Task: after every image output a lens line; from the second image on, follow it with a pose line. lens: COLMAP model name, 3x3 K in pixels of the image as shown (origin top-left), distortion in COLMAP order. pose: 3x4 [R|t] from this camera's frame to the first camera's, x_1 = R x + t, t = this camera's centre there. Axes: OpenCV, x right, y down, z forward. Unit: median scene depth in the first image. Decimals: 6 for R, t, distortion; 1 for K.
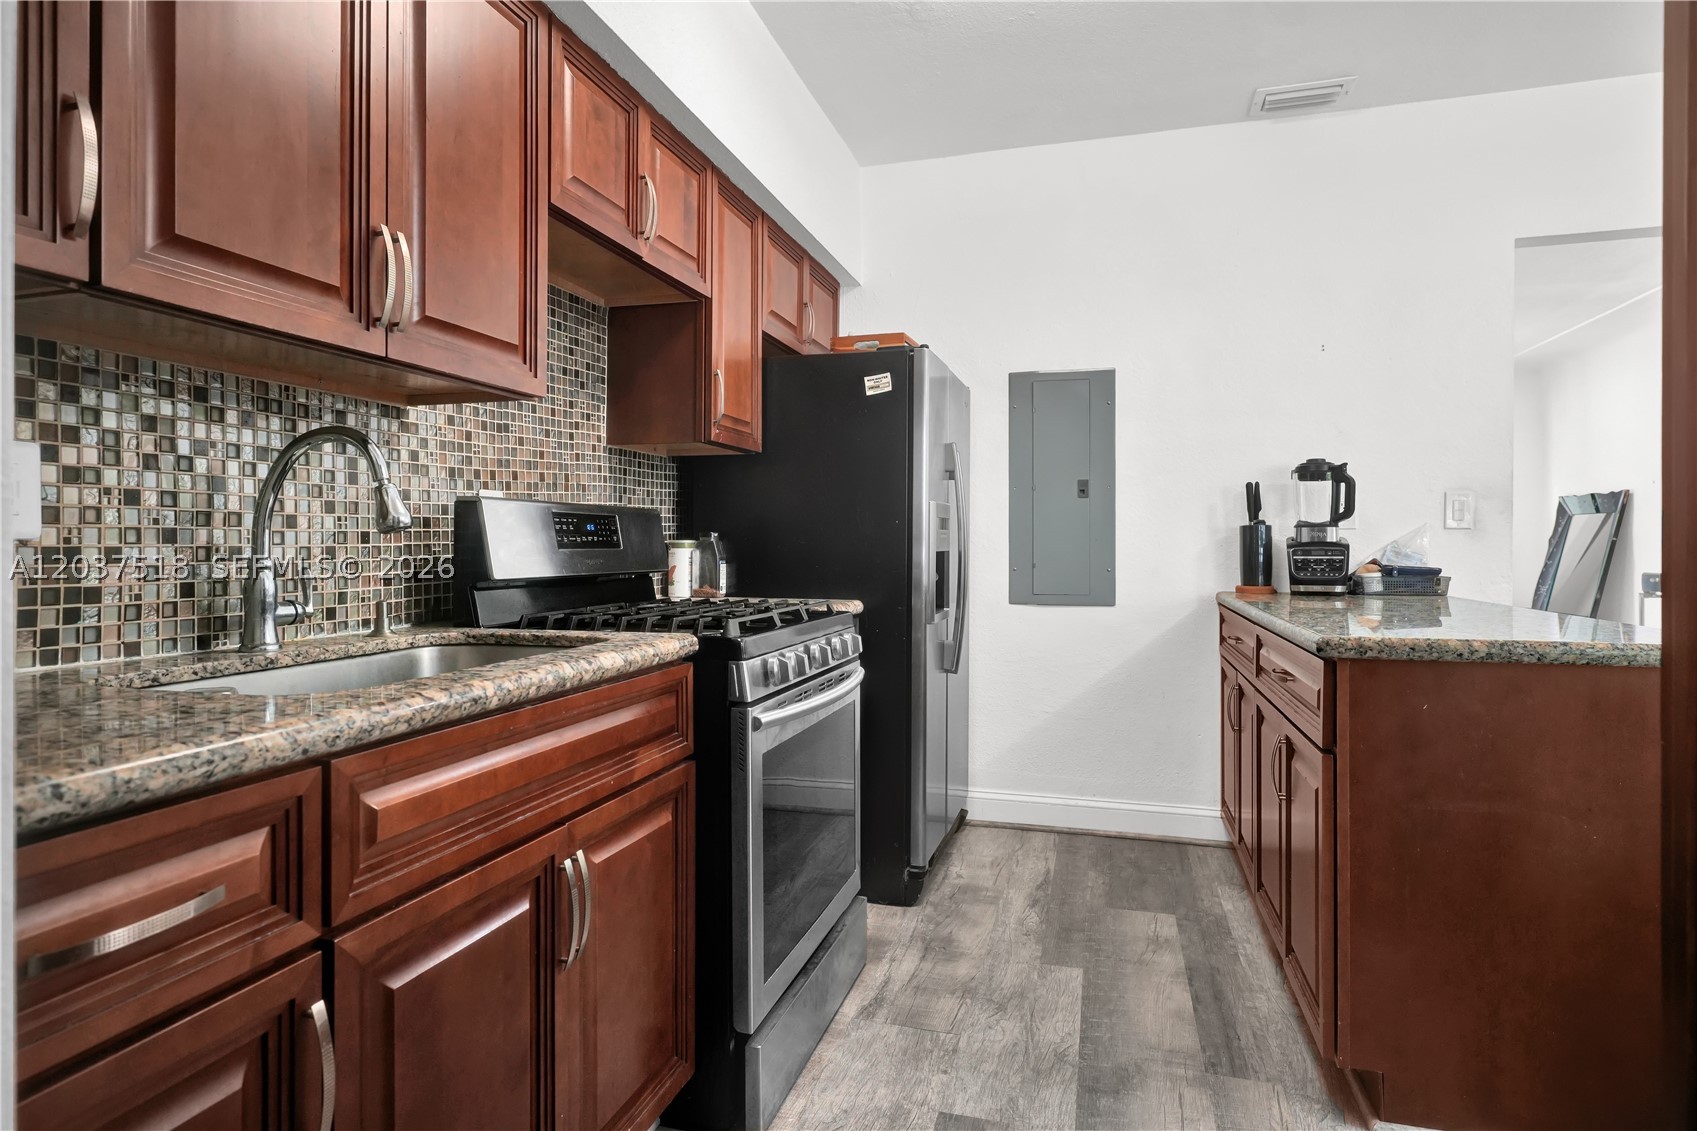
lens RADIAL K [[934.0, 0, 825.7], [0, 934.0, 536.8], [0, 0, 1]] dist [0.001251, 0.000397]
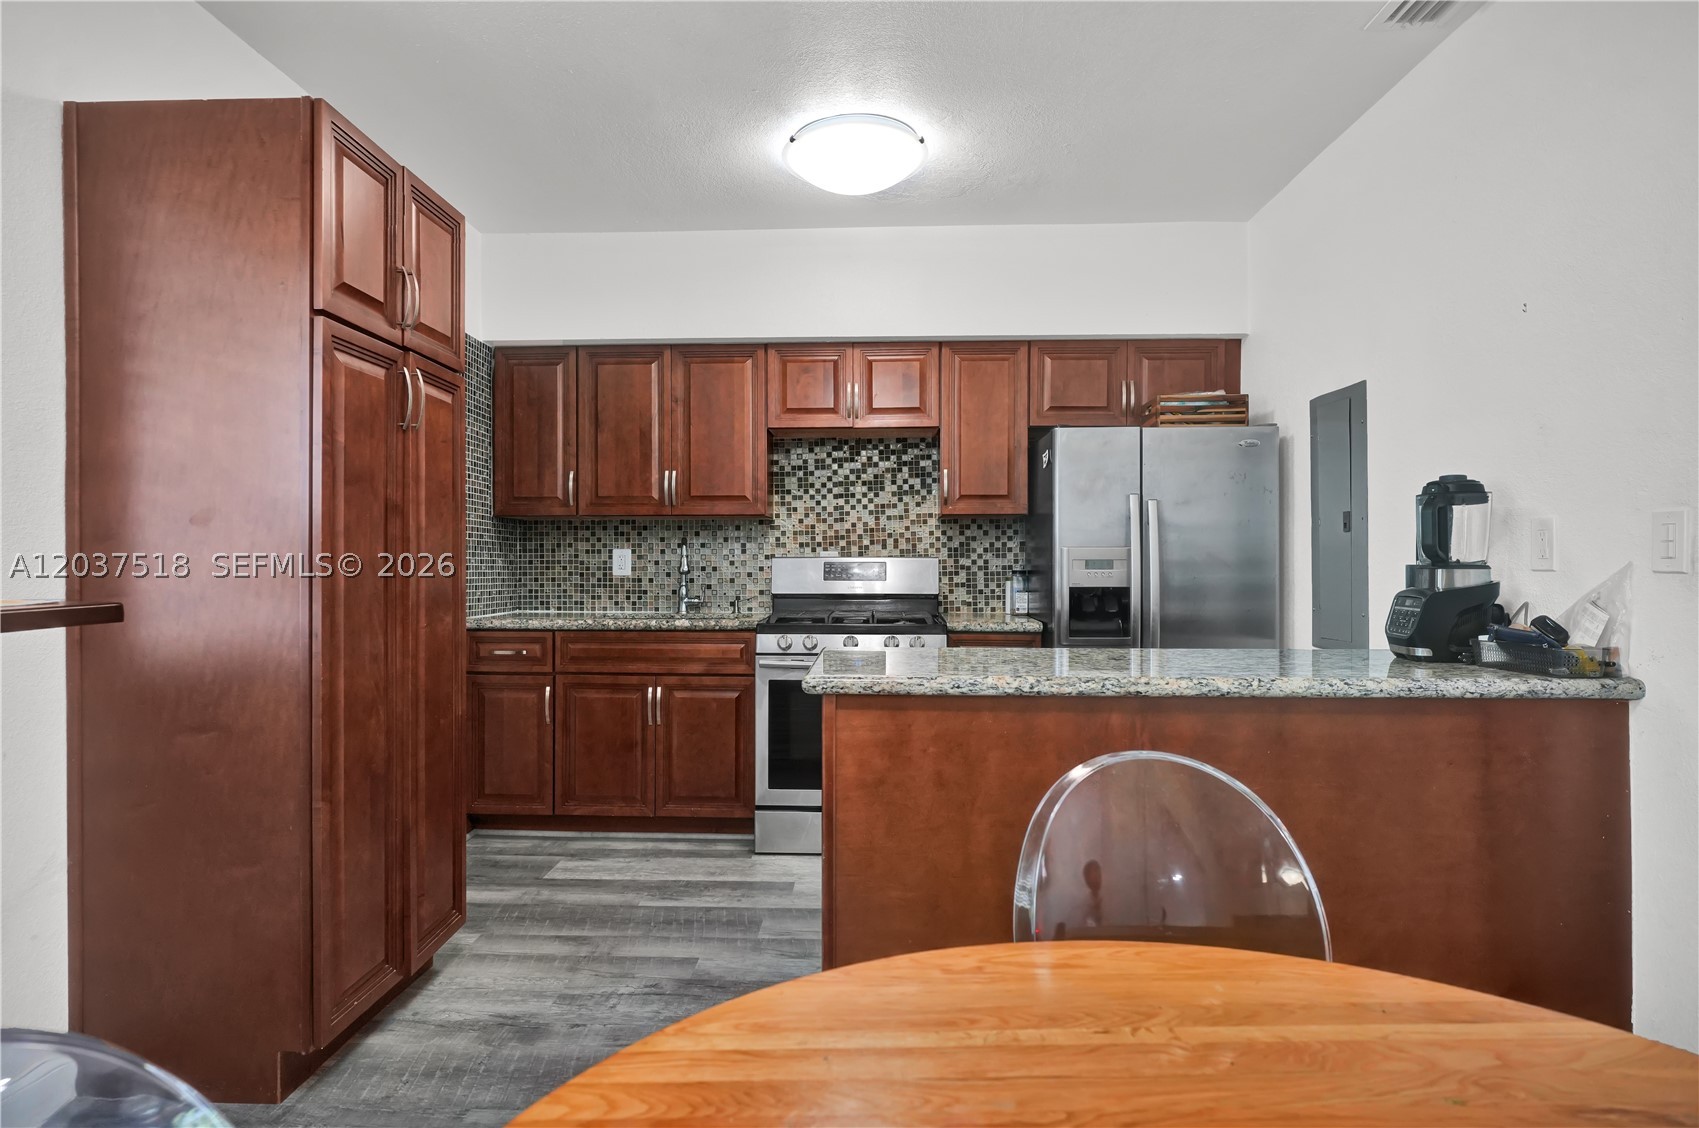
lens RADIAL K [[918.1, 0, 849.5], [0, 918.1, 564.0], [0, 0, 1]] dist [-0.000012, 0.000355]
pose [[0.258197, 0.000925, -0.966092, 2.226279], [0.006286, 0.999977, 0.002637, -0.037622], [0.966072, -0.006754, 0.258185, 0.723804]]
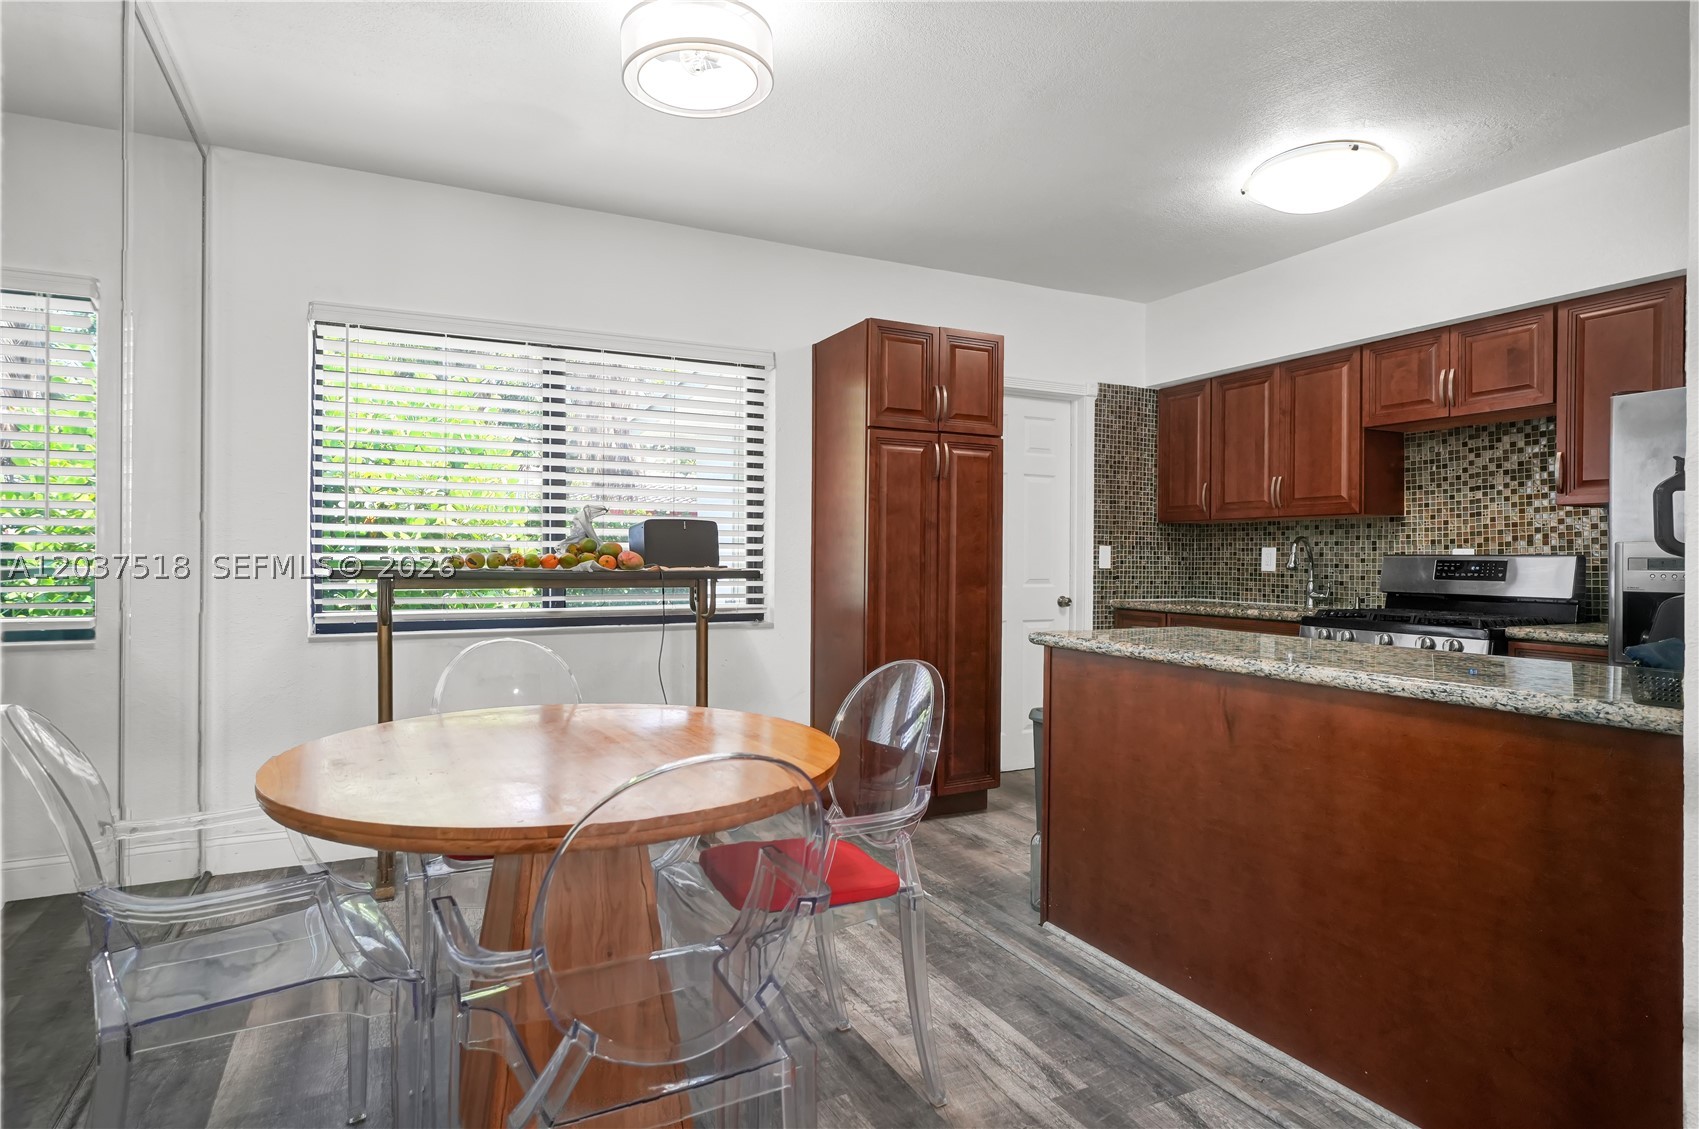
lens RADIAL K [[918.1, 0, 849.5], [0, 918.1, 564.5], [0, 0, 1]] dist [-0.000012, 0.000355]
pose [[-0.717531, -0.002043, -0.696523, 2.559543], [-0.005200, 0.999984, 0.002425, -0.021968], [0.696507, 0.005362, -0.717530, 2.042124]]
